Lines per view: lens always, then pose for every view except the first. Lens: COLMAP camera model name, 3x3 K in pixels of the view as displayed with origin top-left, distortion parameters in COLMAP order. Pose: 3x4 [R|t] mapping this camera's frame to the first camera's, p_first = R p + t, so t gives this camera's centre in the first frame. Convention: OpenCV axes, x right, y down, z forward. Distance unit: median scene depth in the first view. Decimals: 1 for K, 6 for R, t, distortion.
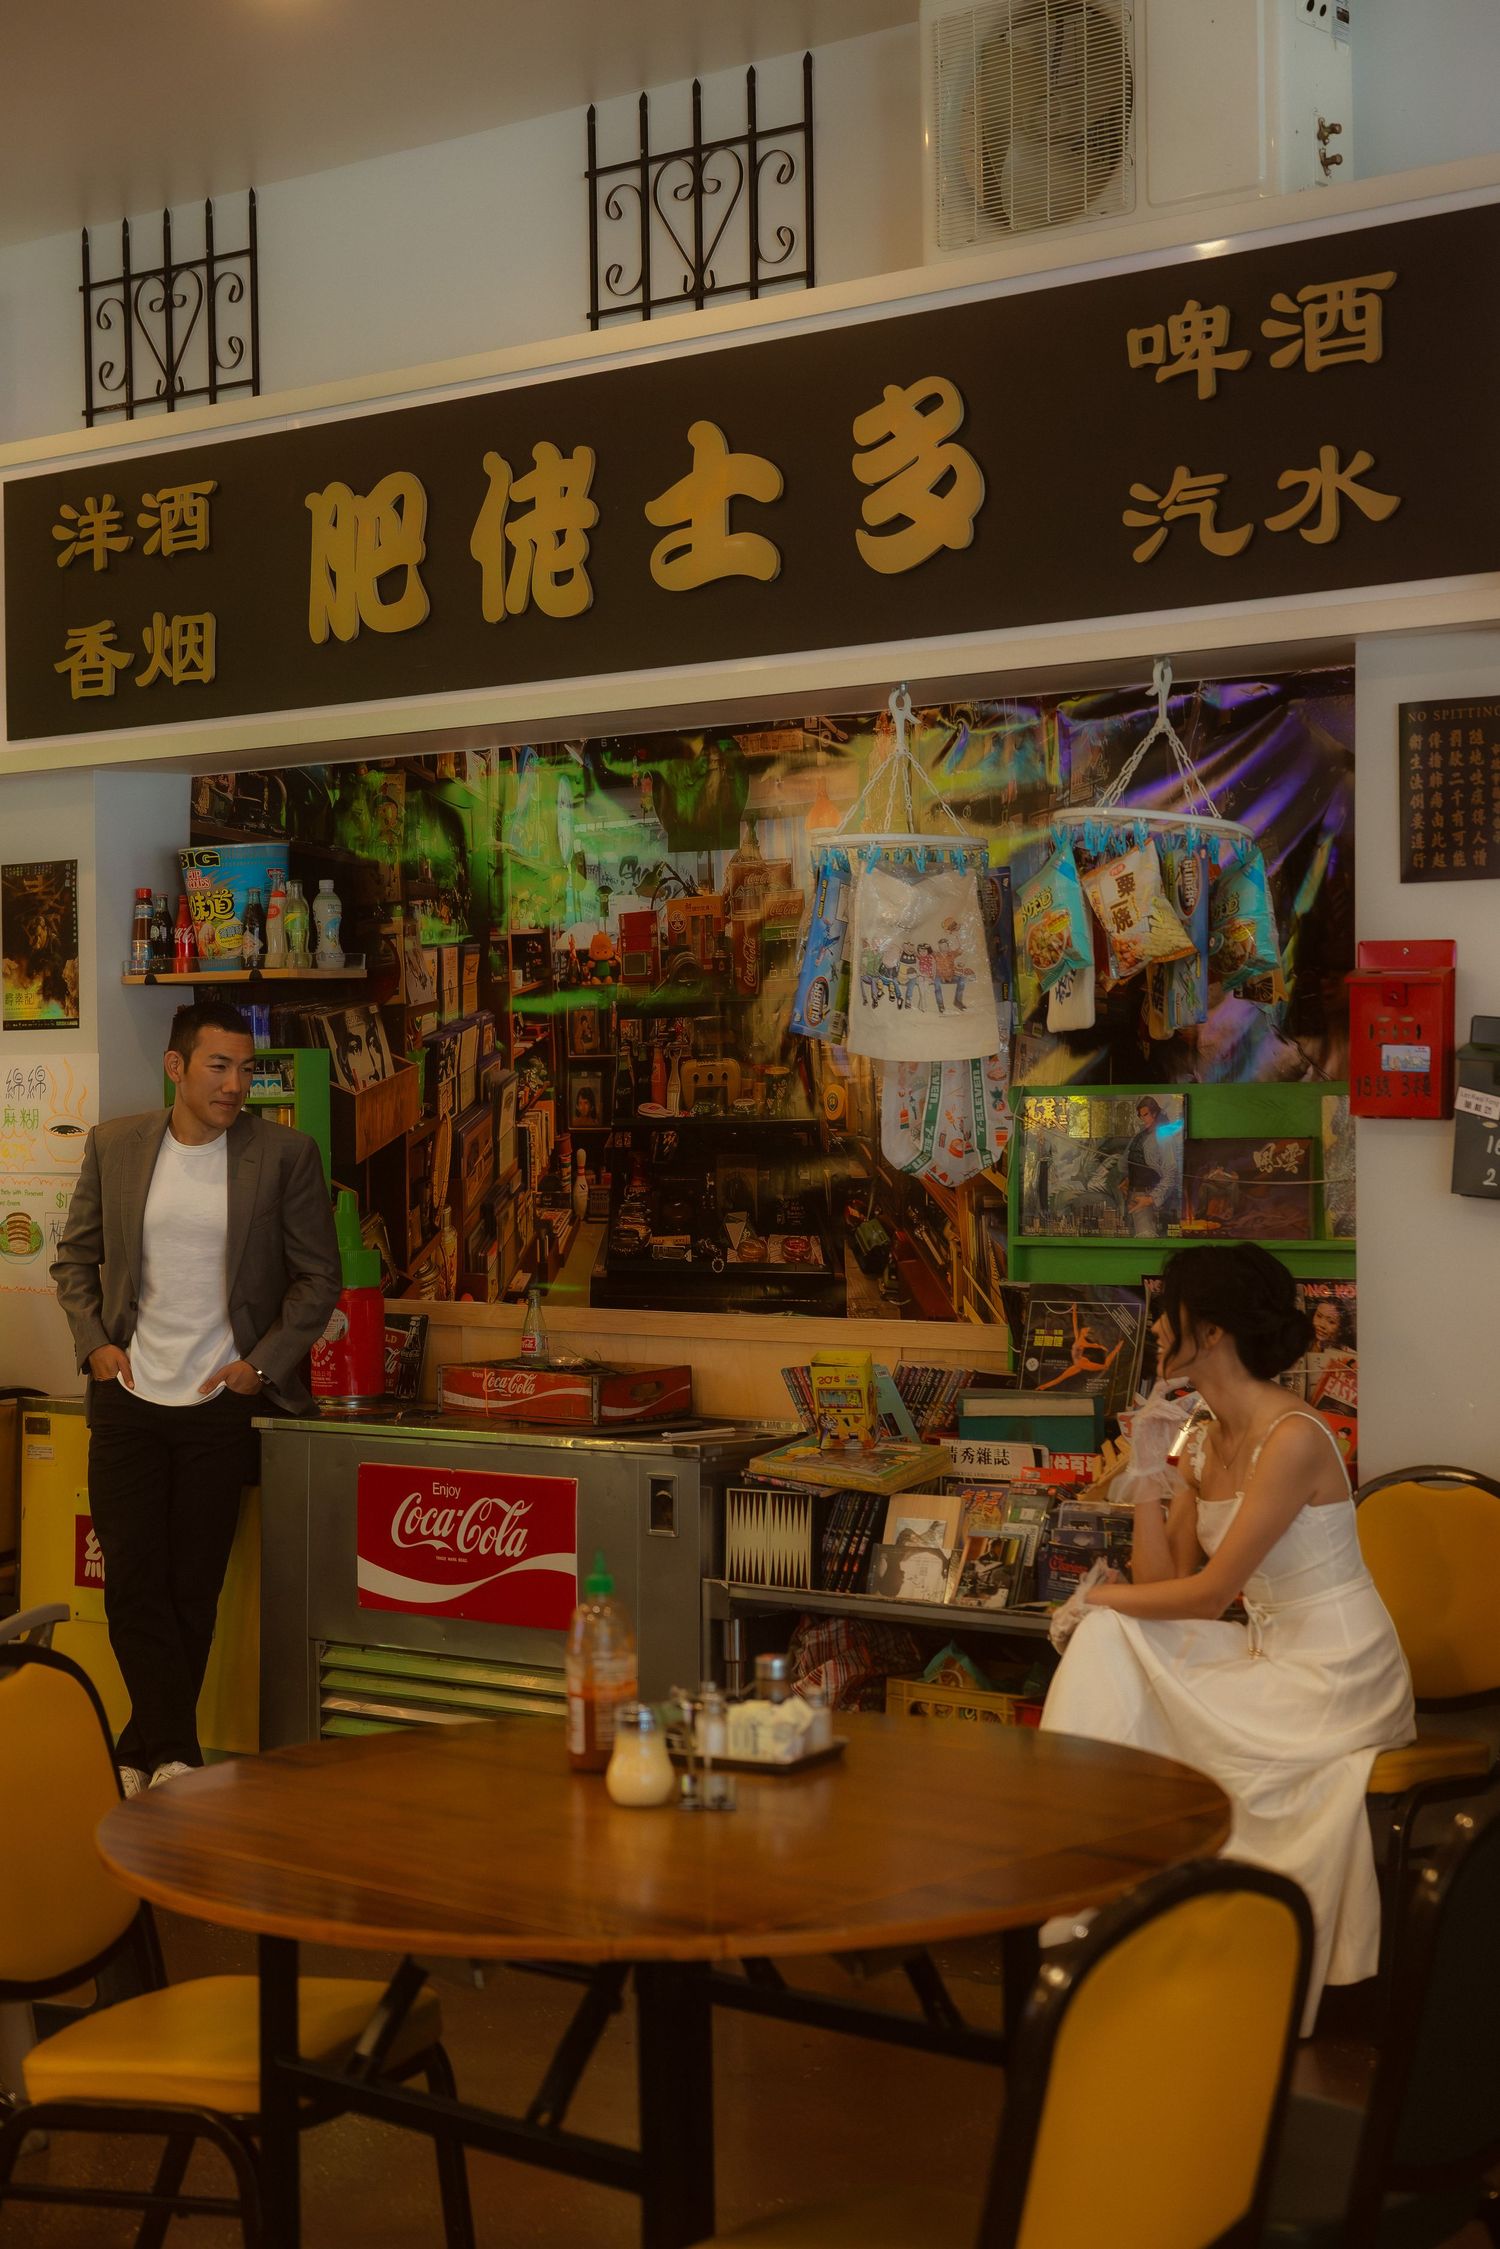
lens RADIAL K [[3970.1, 0, 750.0], [0, 3970.1, 1124.5], [0, 0, 1]] dist [0.038677, 0.152093]
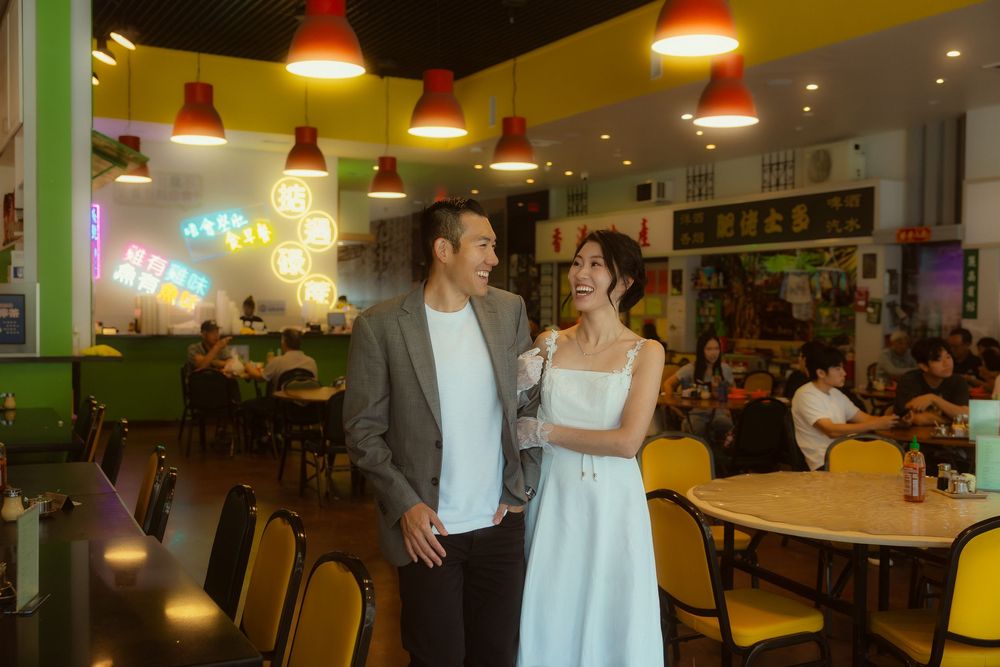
lens RADIAL K [[1101.6, 0, 500.0], [0, 1101.6, 333.5], [0, 0, 1]] dist [0.017195, -0.006929]
pose [[0.937435, 0.028685, -0.346976, 0.199966], [-0.023913, 0.999552, 0.018026, 0.014066], [0.347338, -0.008601, 0.937701, -0.884204]]
